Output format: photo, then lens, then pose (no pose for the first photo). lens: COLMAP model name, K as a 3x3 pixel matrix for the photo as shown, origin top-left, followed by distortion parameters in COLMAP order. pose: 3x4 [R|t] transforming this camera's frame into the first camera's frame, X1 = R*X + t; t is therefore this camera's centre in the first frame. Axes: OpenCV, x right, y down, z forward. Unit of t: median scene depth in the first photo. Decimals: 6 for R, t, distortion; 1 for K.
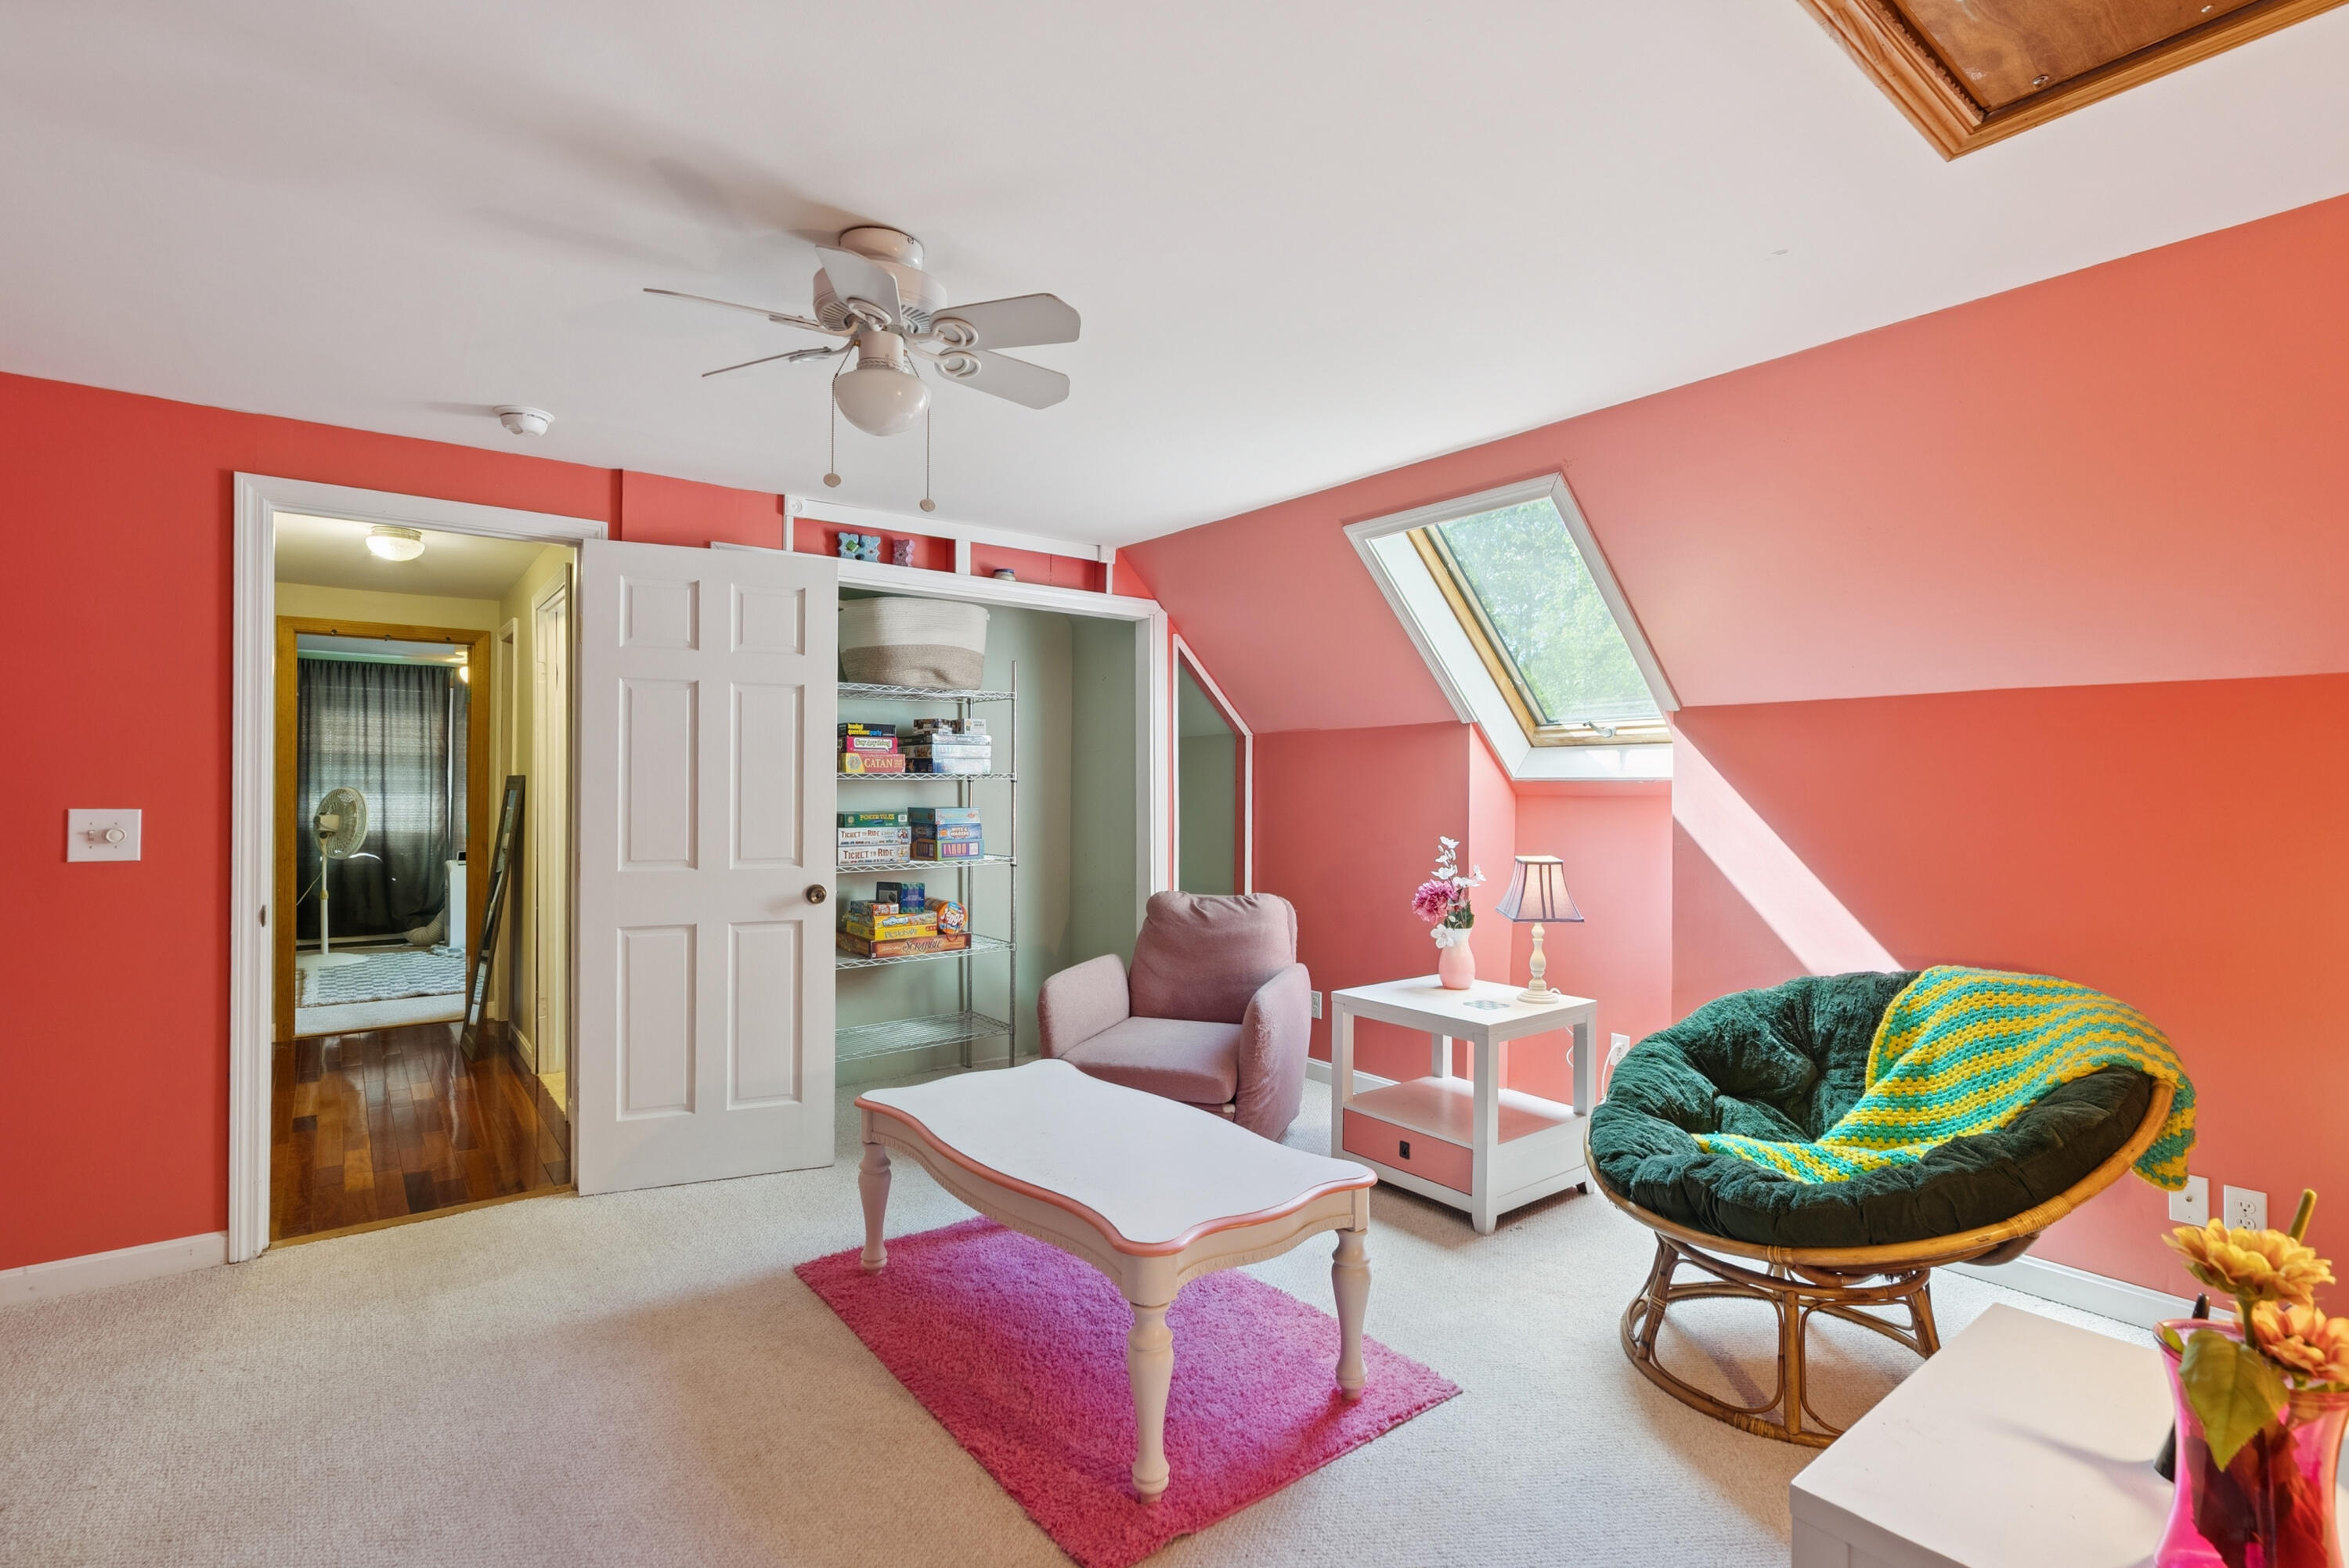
lens RADIAL K [[1082.7, 0, 1172.1], [0, 1082.7, 756.0], [0, 0, 1]] dist [-0.011245, 0.000158]
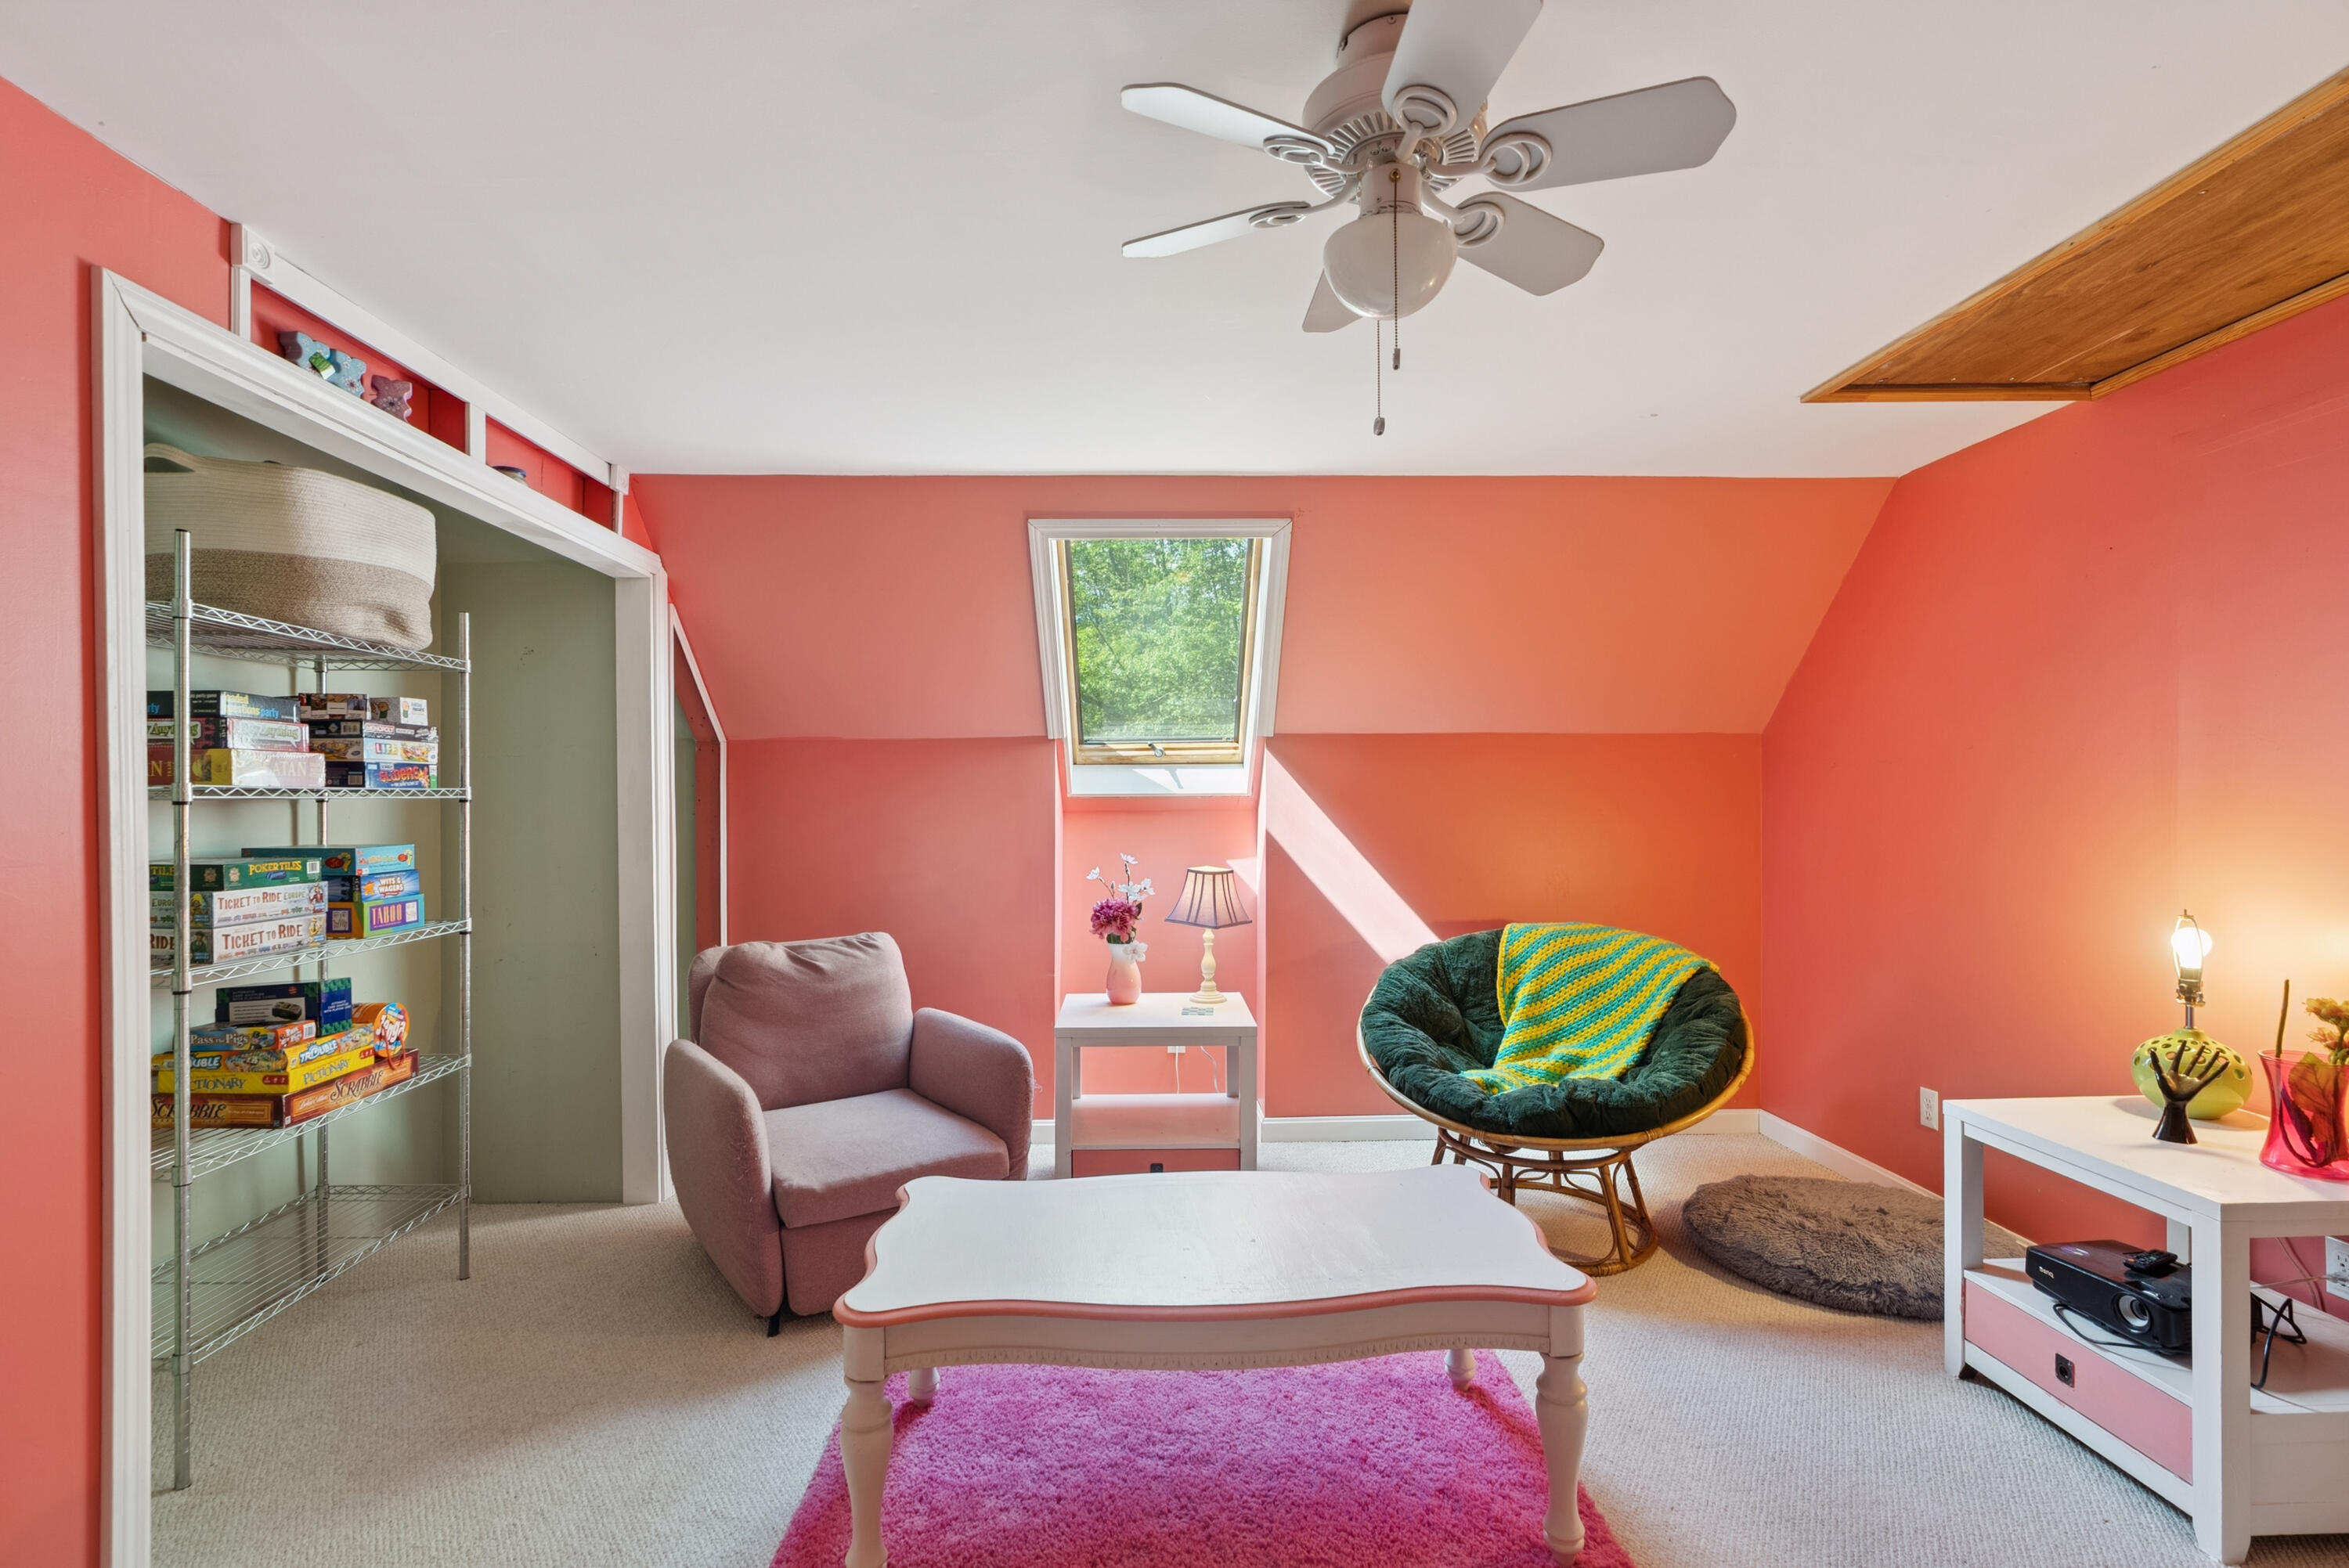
lens RADIAL K [[1059.1, 0, 1174.5], [0, 1059.1, 784.0], [0, 0, 1]] dist [-0.017673, -0.000065]
pose [[0.596061, 0.008861, 0.802890, -0.430556], [-0.012752, 0.999917, -0.001568, 0.009711], [-0.802838, -0.009303, 0.596125, 0.326985]]
